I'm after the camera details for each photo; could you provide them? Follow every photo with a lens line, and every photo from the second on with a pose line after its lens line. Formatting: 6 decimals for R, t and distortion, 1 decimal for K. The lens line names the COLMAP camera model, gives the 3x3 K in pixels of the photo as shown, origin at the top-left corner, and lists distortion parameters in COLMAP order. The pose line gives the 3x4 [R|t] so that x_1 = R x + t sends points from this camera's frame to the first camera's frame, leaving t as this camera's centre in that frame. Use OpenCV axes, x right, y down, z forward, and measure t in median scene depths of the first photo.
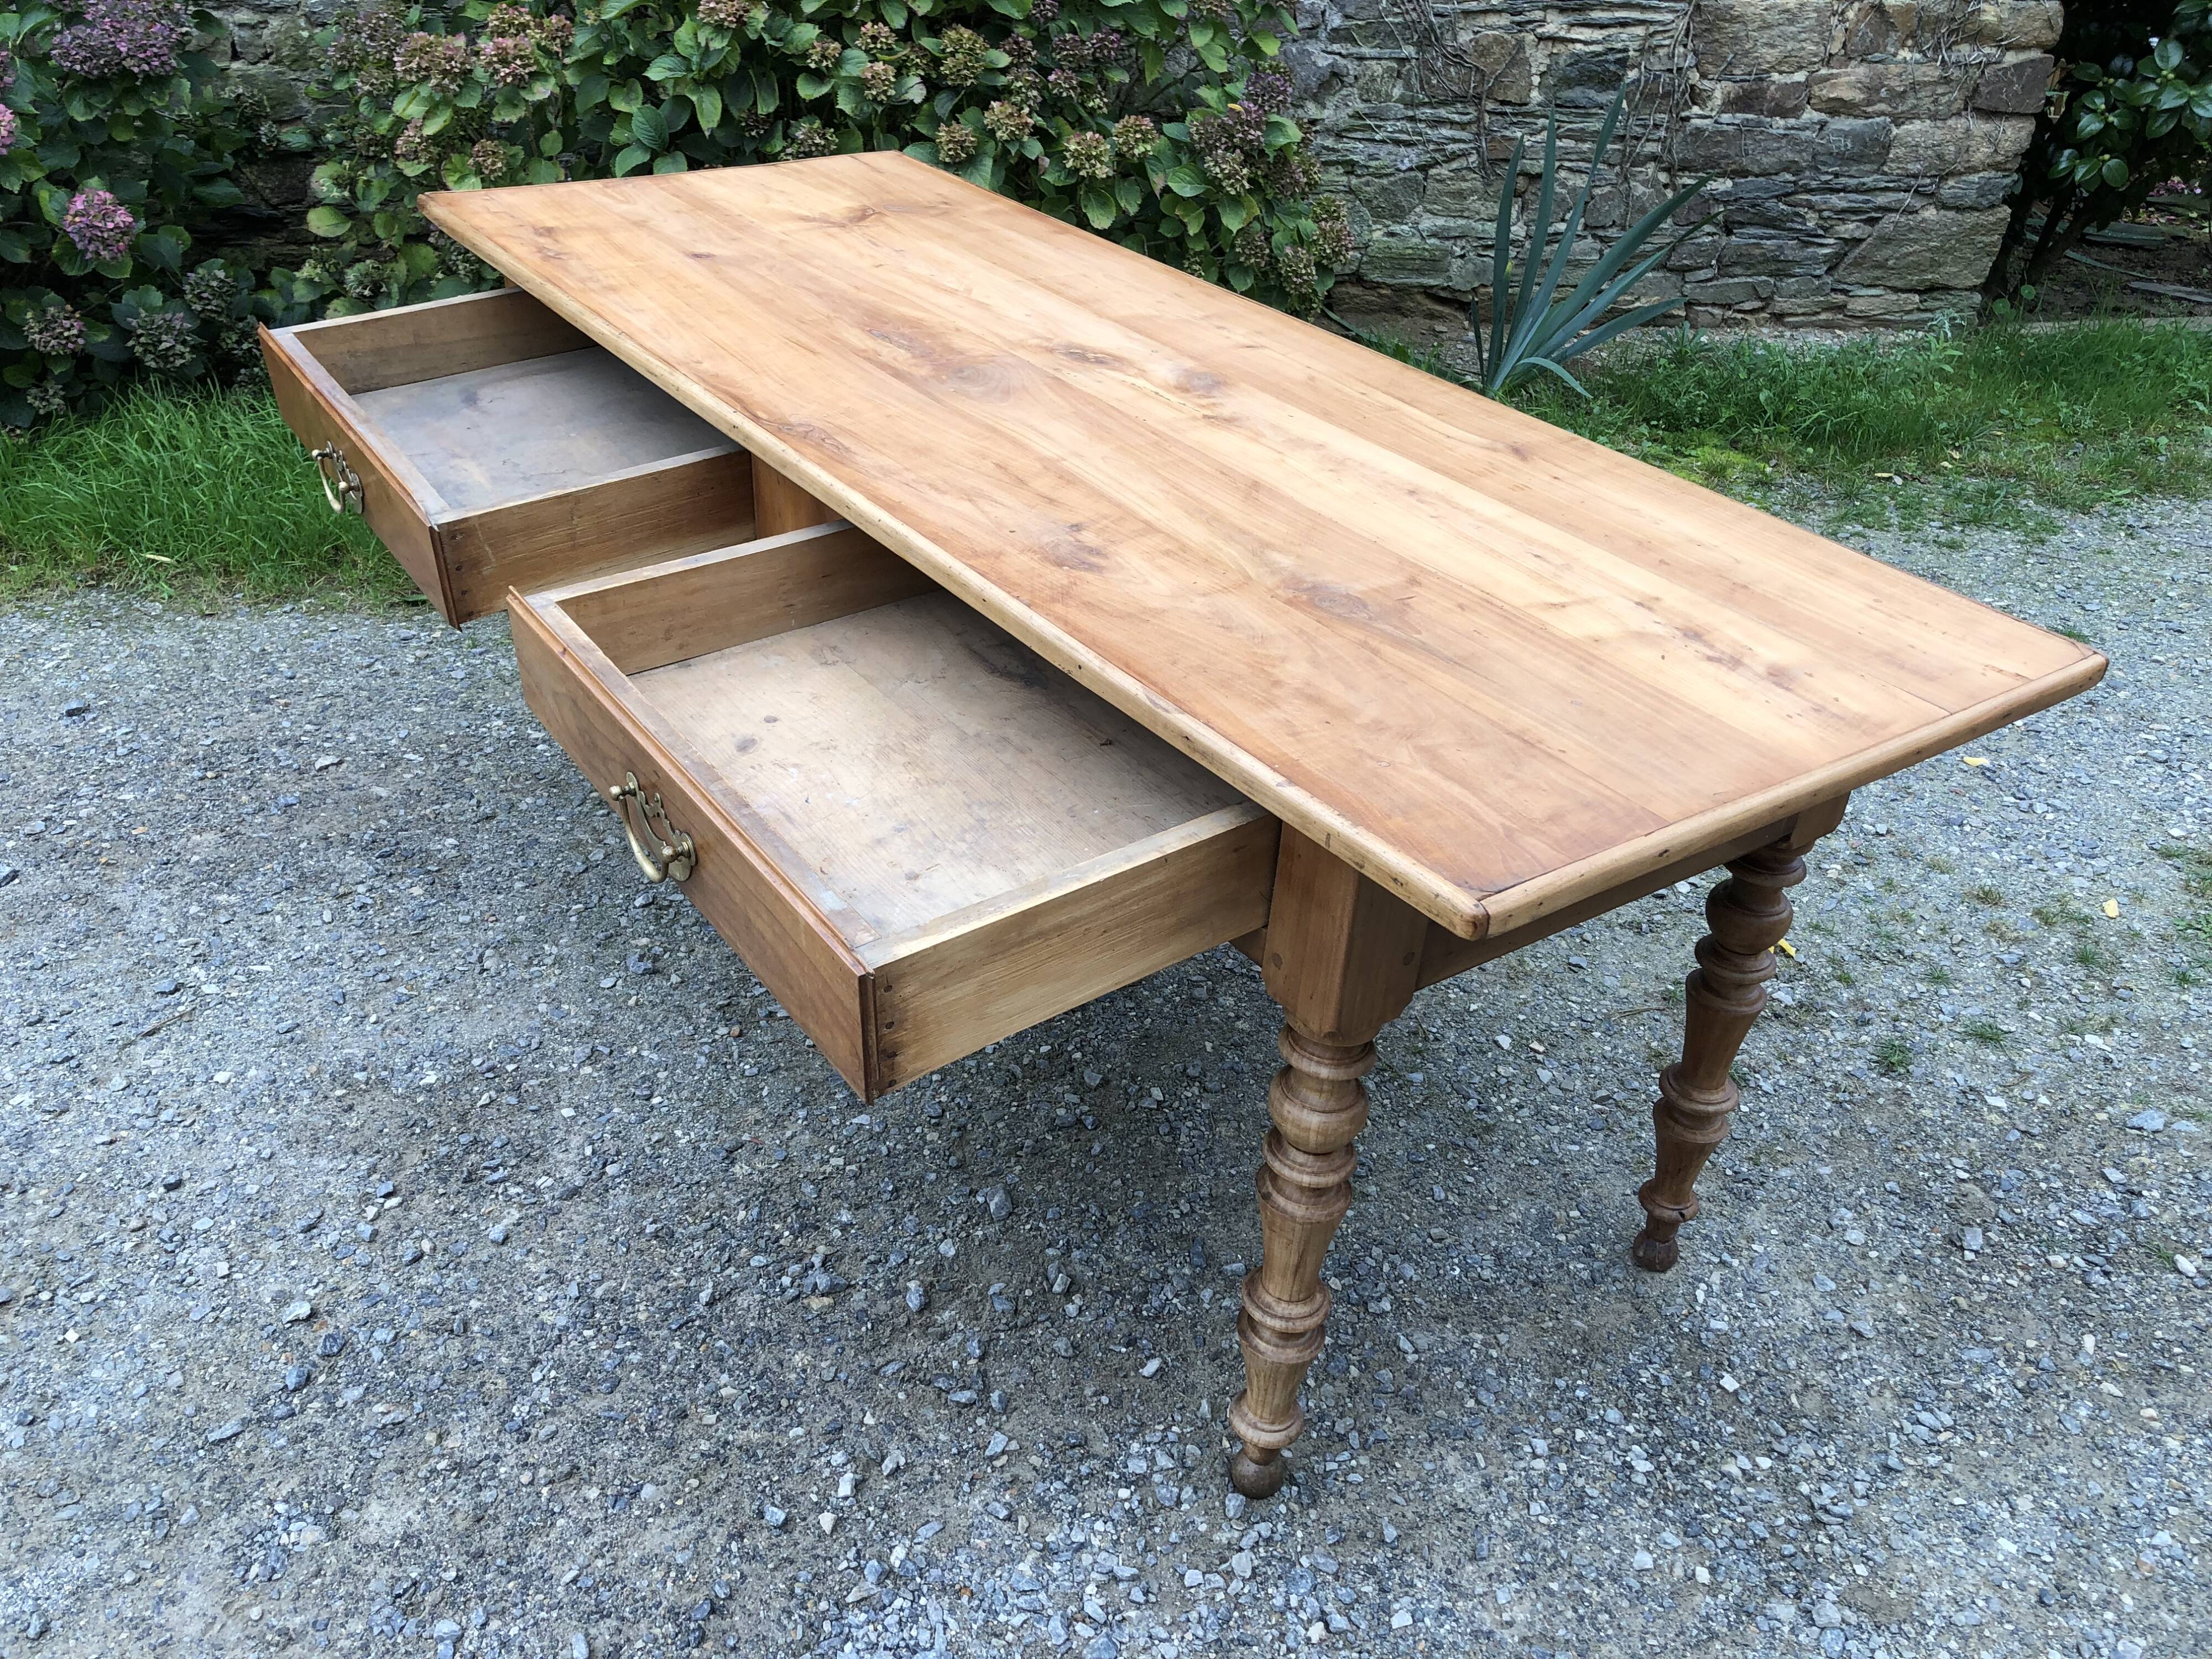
lens RADIAL K [[1810.5, 0, 1107.3], [0, 1810.5, 812.9], [0, 0, 1]] dist [0.016447, -0.003555]
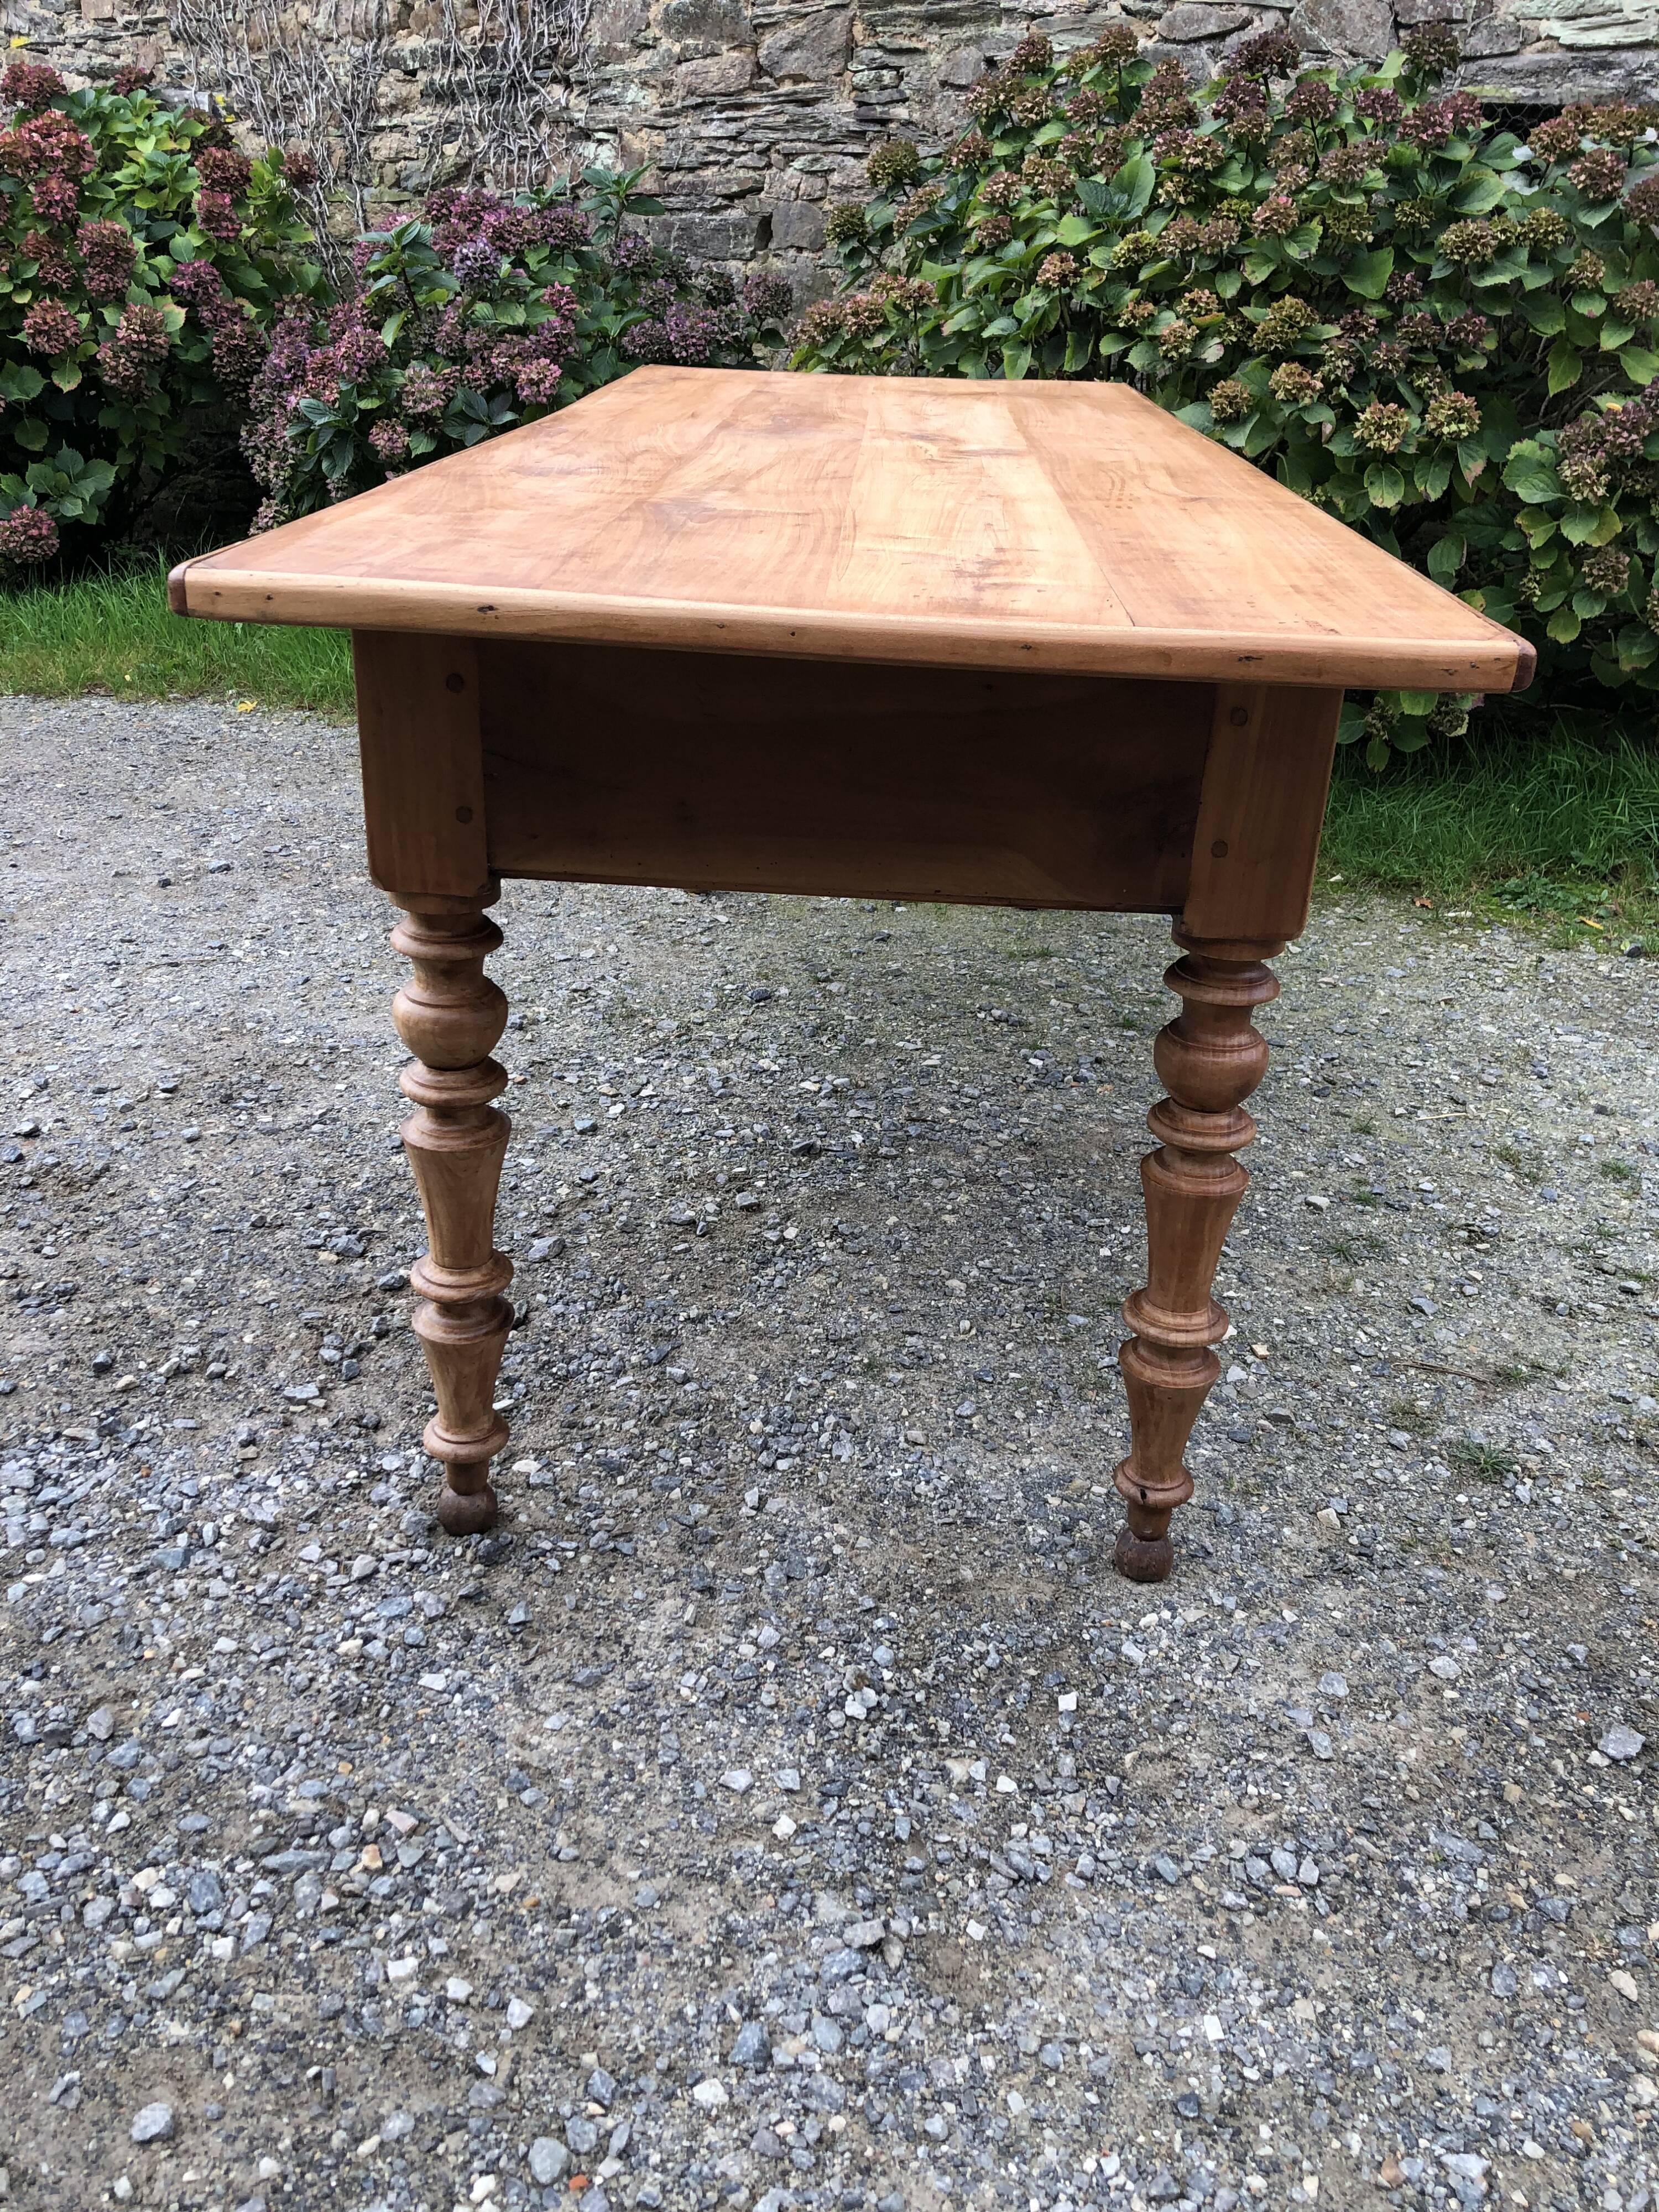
lens RADIAL K [[1810.5, 0, 856.3], [0, 1810.5, 1093.7], [0, 0, 1]] dist [0.016447, -0.003555]
pose [[0.798906, 0.231546, -0.555100, 0.478506], [-0.309847, 0.949477, -0.049884, 0.111035], [0.515504, 0.211849, 0.830286, 0.229360]]
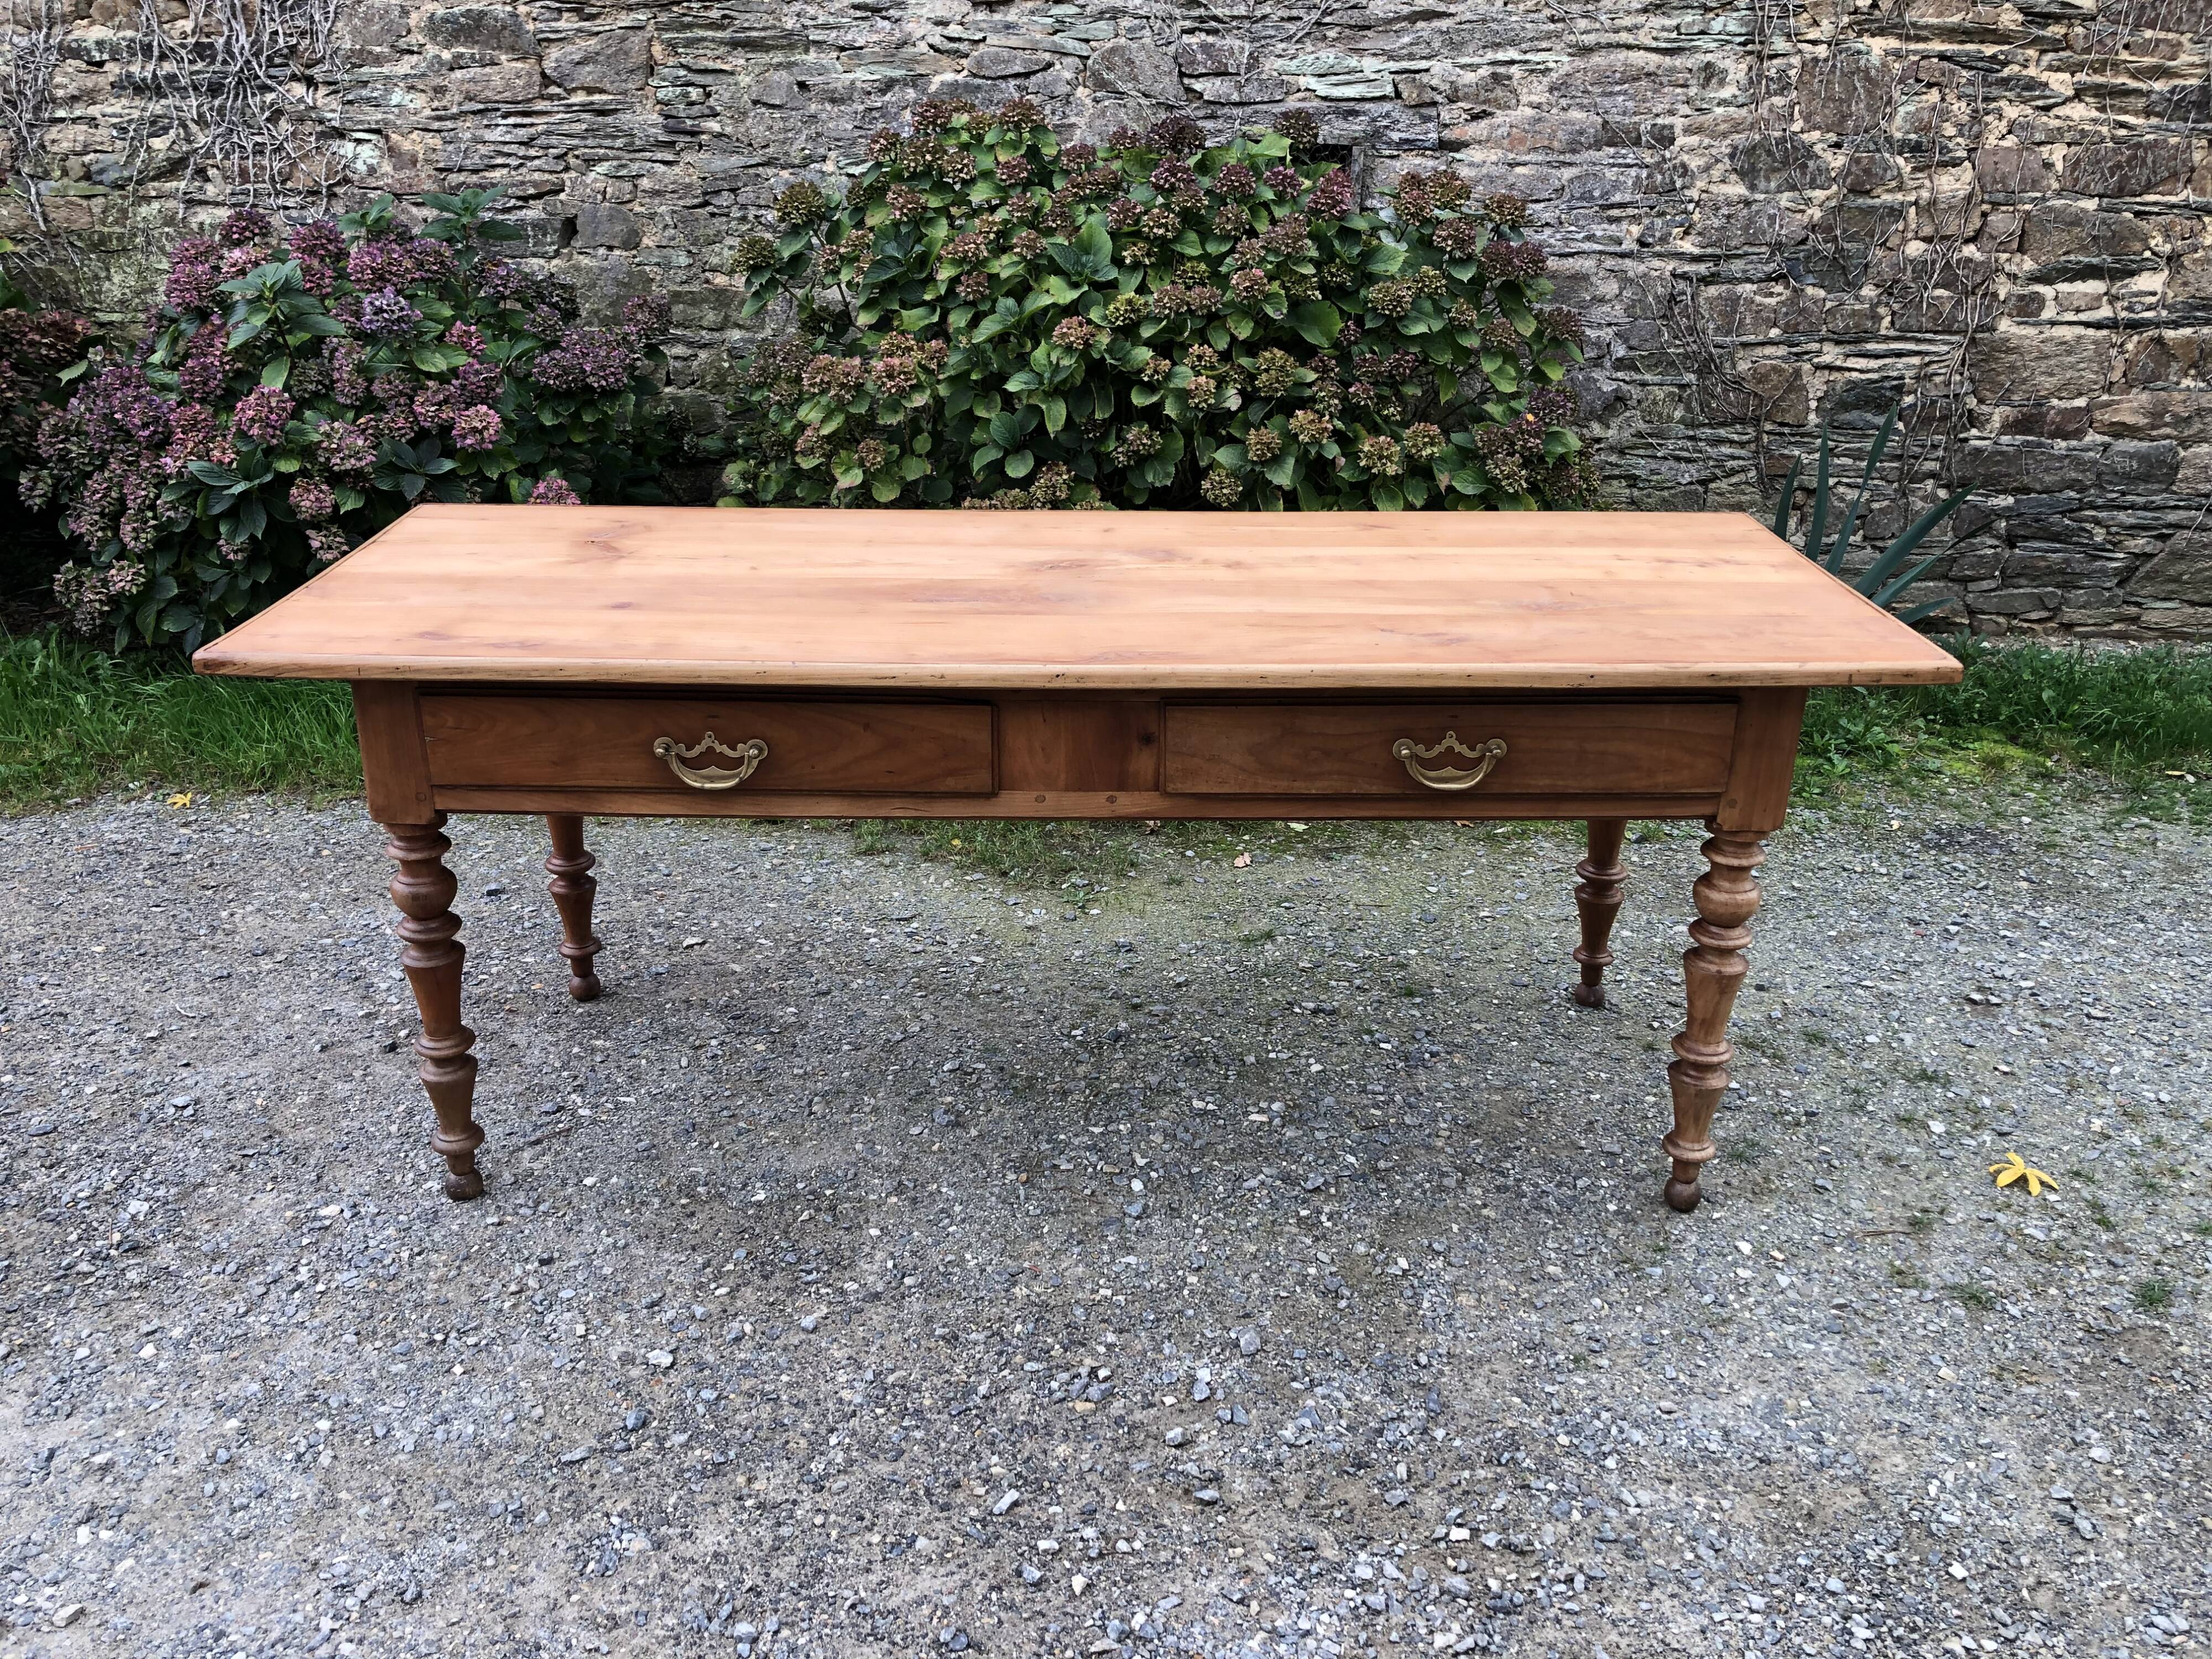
lens RADIAL K [[1810.5, 0, 1107.6], [0, 1810.5, 809.5], [0, 0, 1]] dist [0.016447, -0.003555]
pose [[0.985974, 0.039284, -0.162212, 0.016902], [-0.067447, 0.982793, -0.171955, 0.078880], [0.152666, 0.180483, 0.971658, -0.108278]]
